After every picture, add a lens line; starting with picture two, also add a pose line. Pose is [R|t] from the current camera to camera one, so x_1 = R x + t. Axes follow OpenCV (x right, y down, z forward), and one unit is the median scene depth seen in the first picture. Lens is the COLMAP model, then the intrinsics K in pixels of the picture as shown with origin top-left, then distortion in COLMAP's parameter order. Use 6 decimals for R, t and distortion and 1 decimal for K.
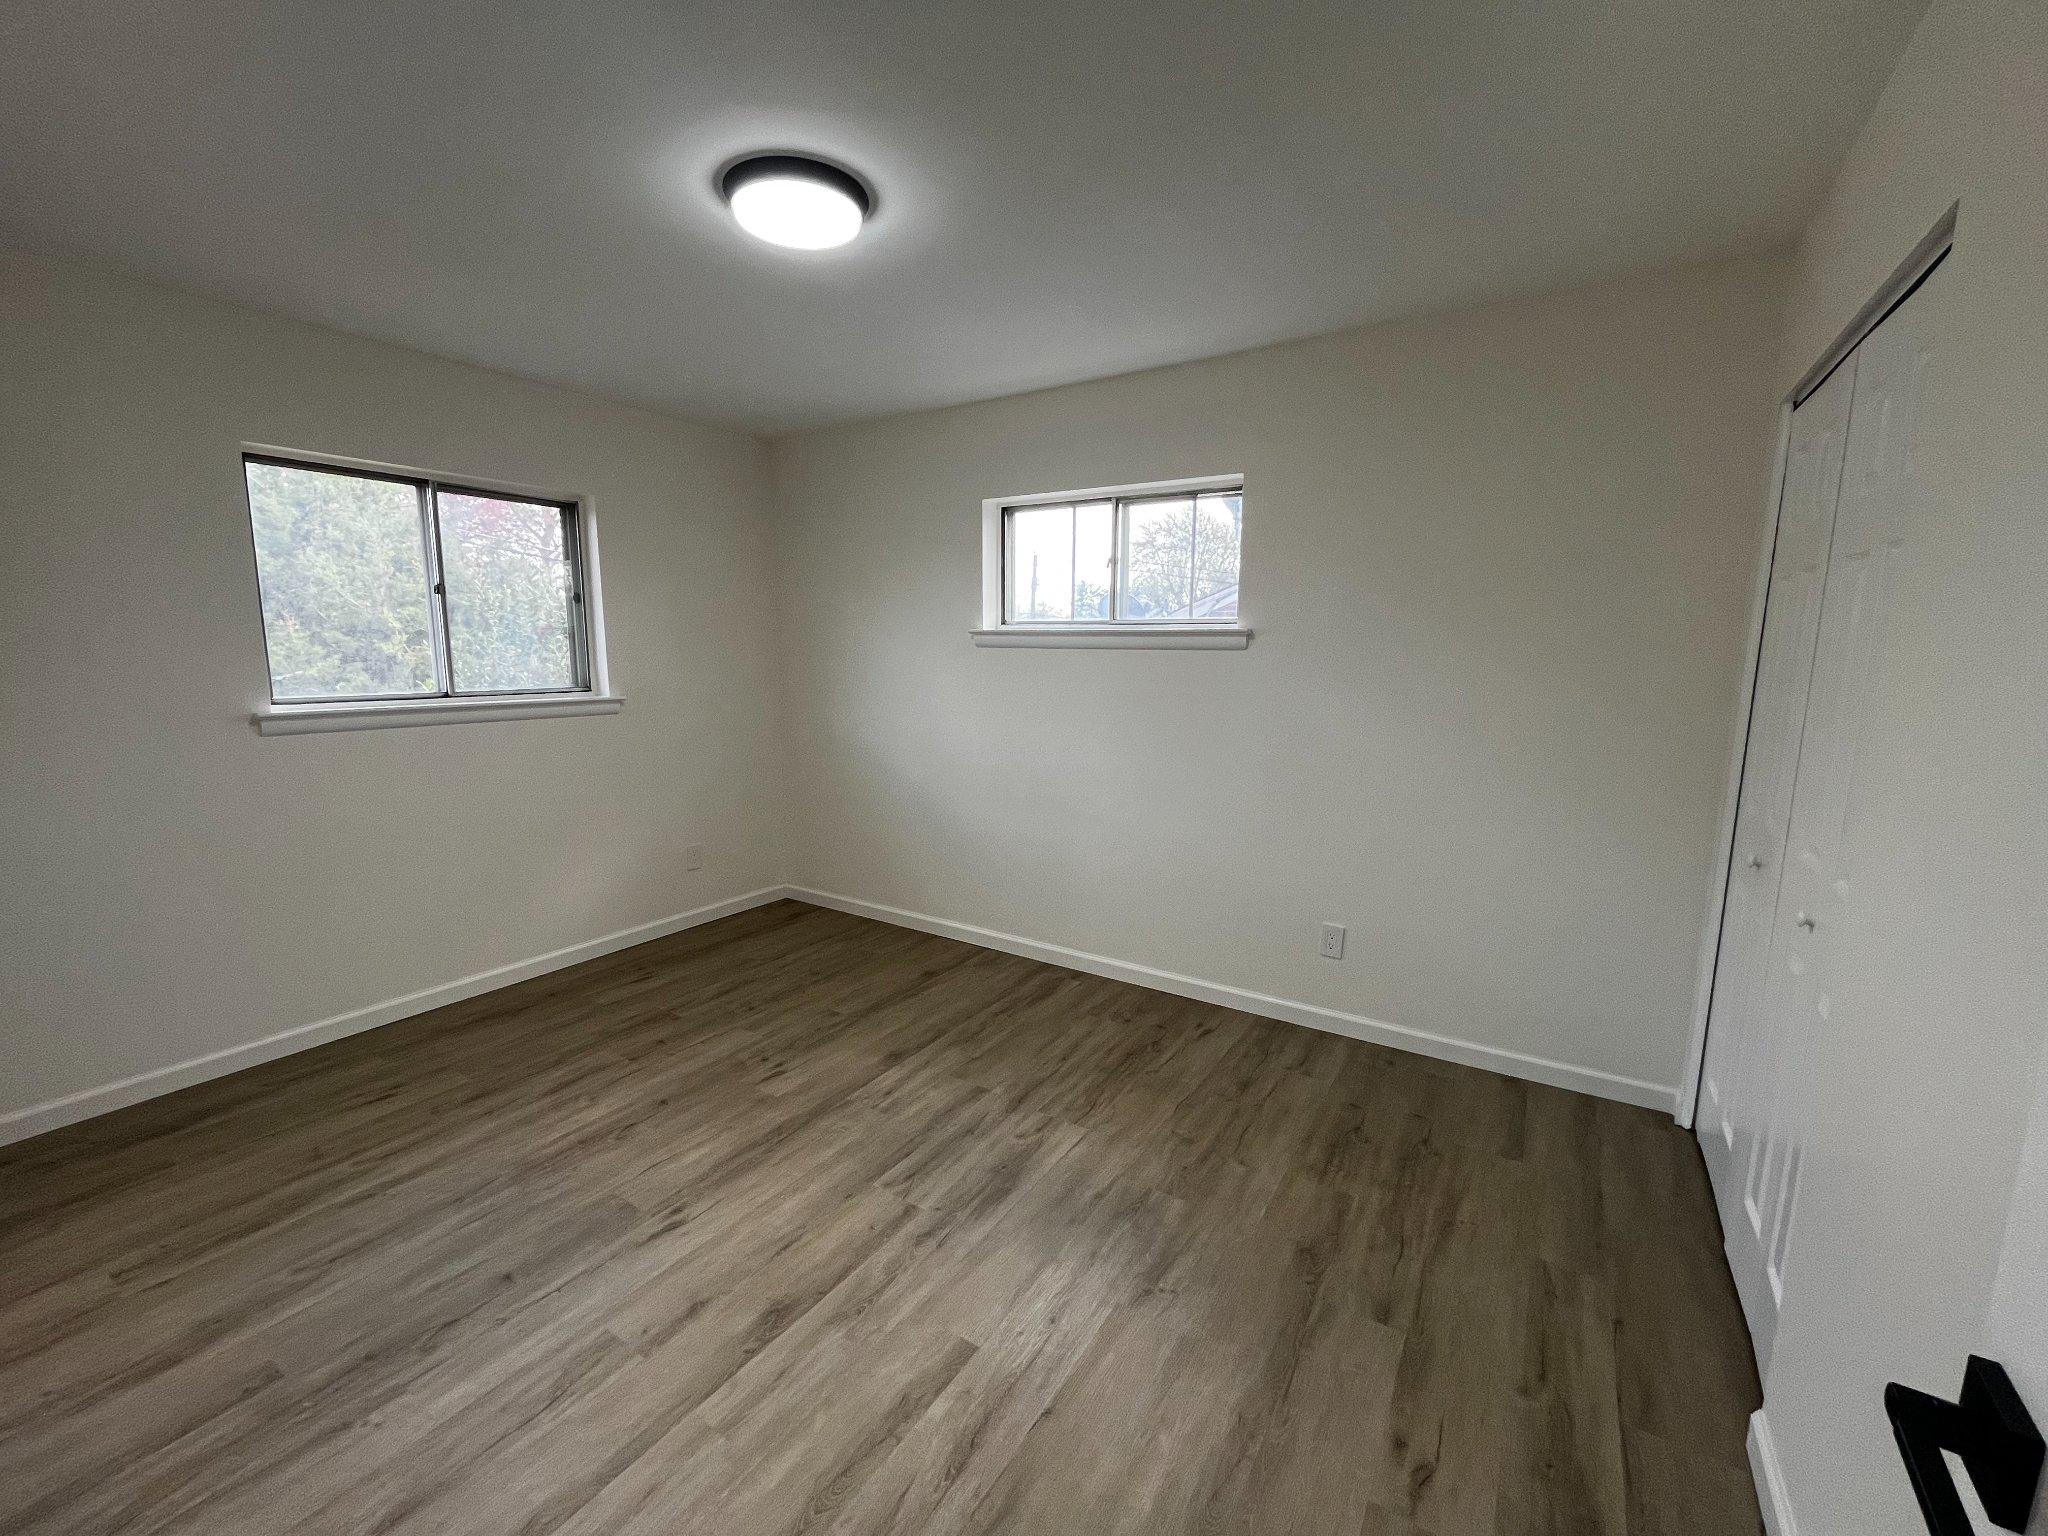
lens RADIAL K [[831.3, 0, 1008.0], [0, 831.3, 774.7], [0, 0, 1]] dist [-0.003378, 0.000207]
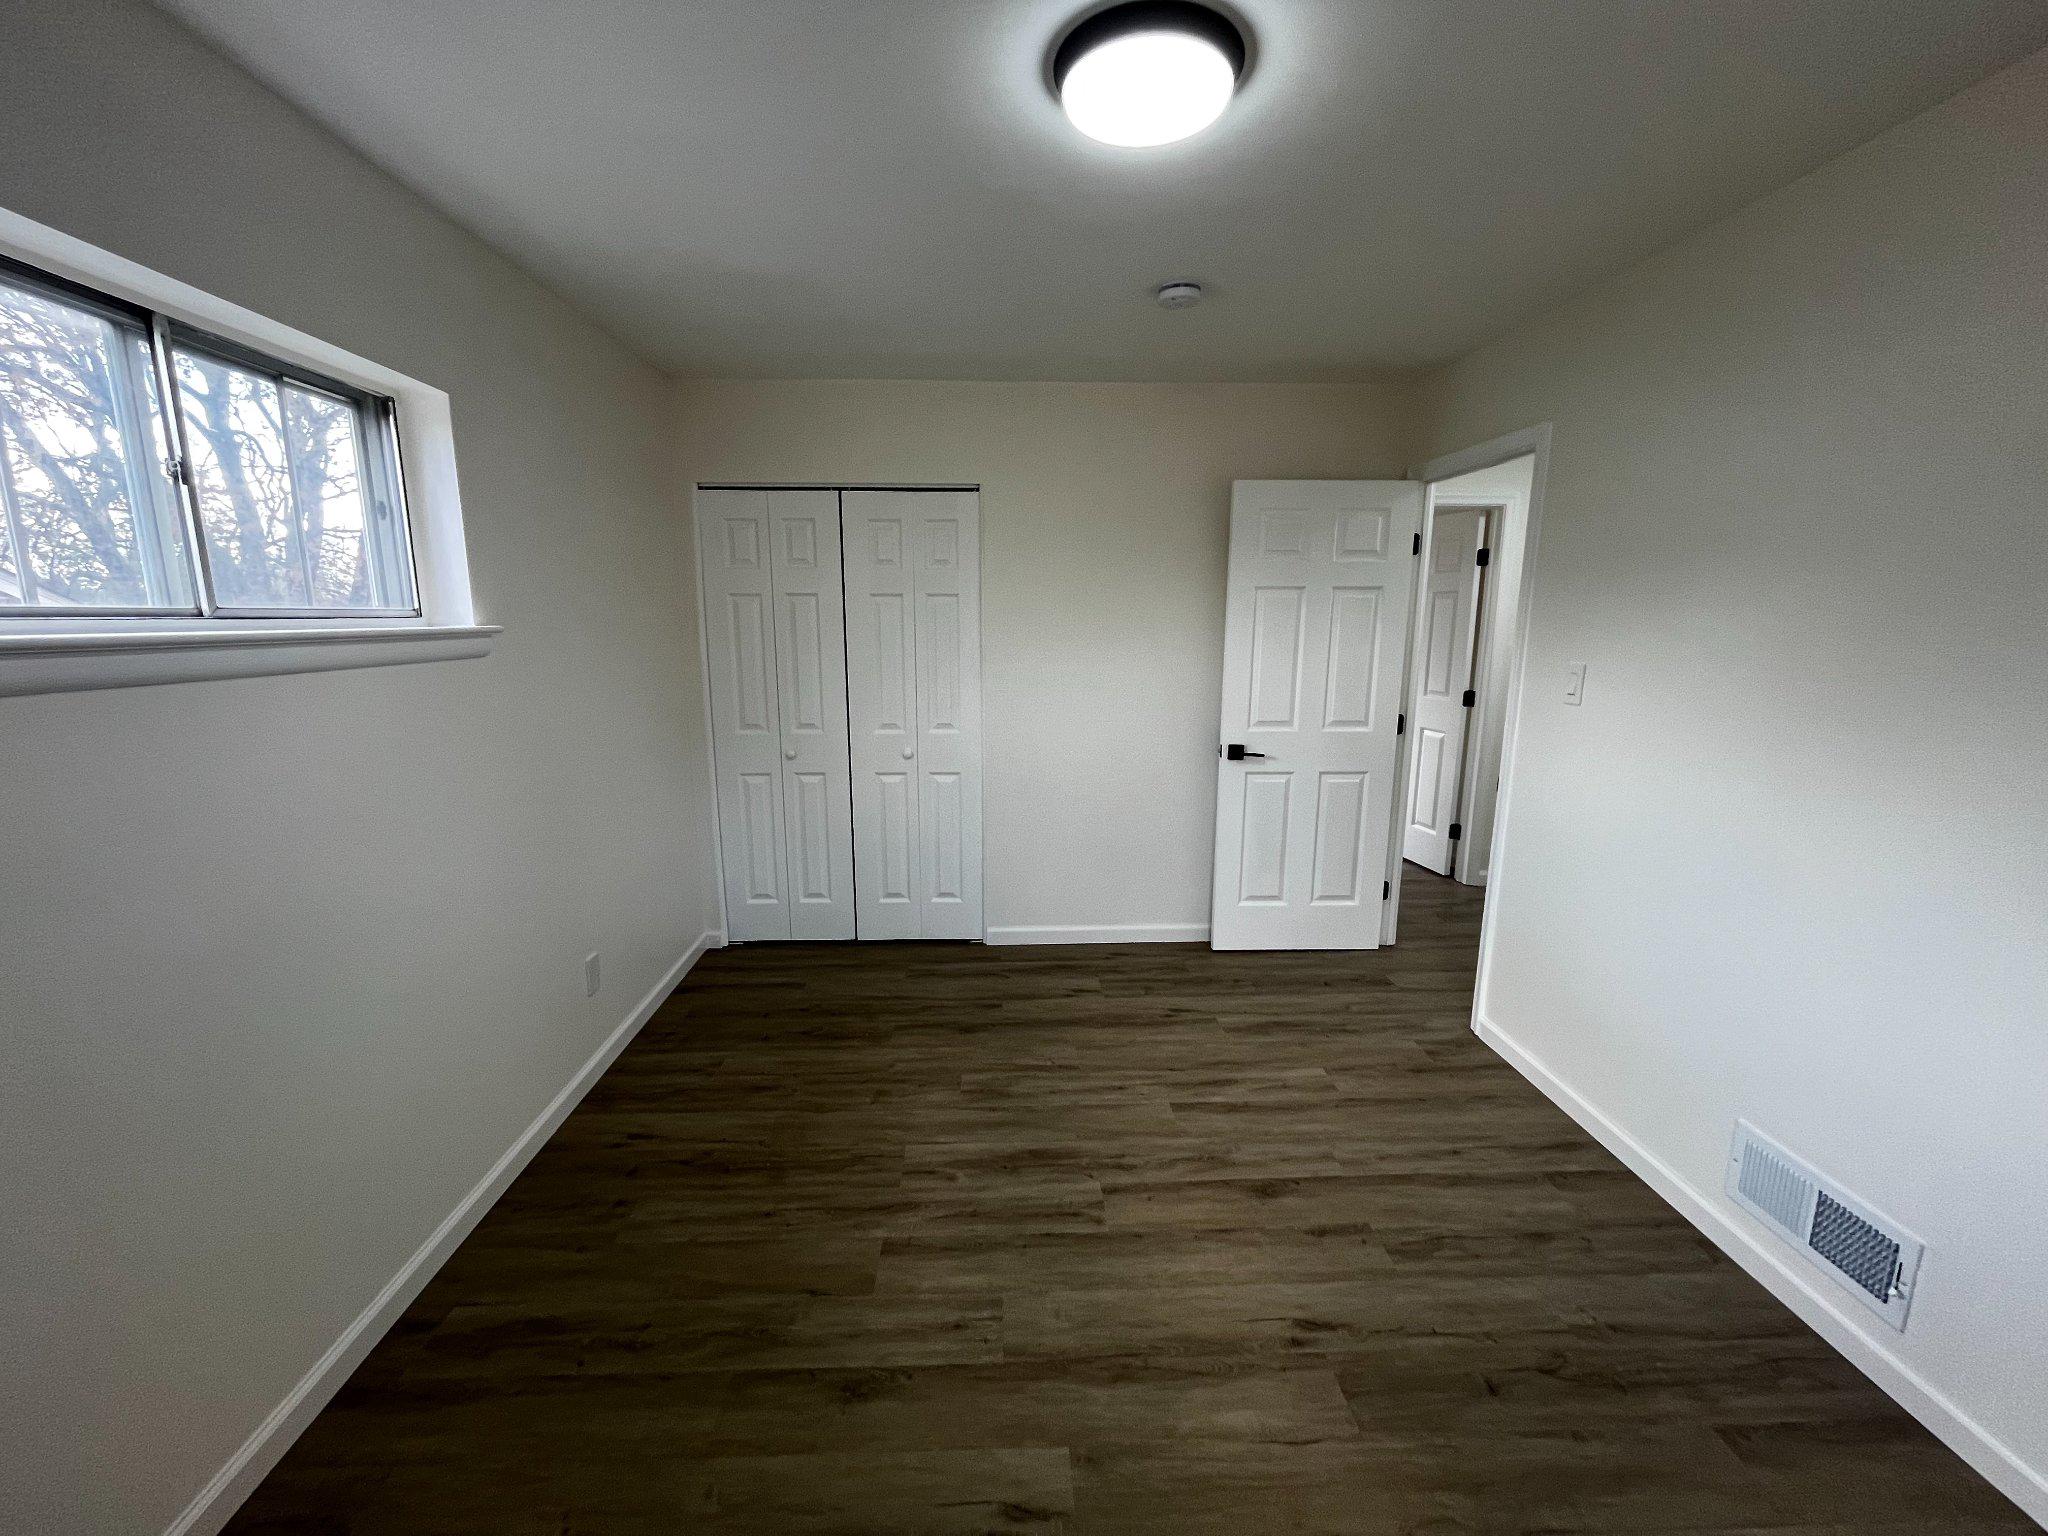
lens RADIAL K [[831.3, 0, 1010.4], [0, 831.3, 779.1], [0, 0, 1]] dist [-0.003378, 0.000207]
pose [[-0.575740, -0.164041, 0.801008, -0.805419], [0.124039, 0.950805, 0.283873, -0.292289], [-0.808169, 0.262793, -0.527069, 1.514858]]
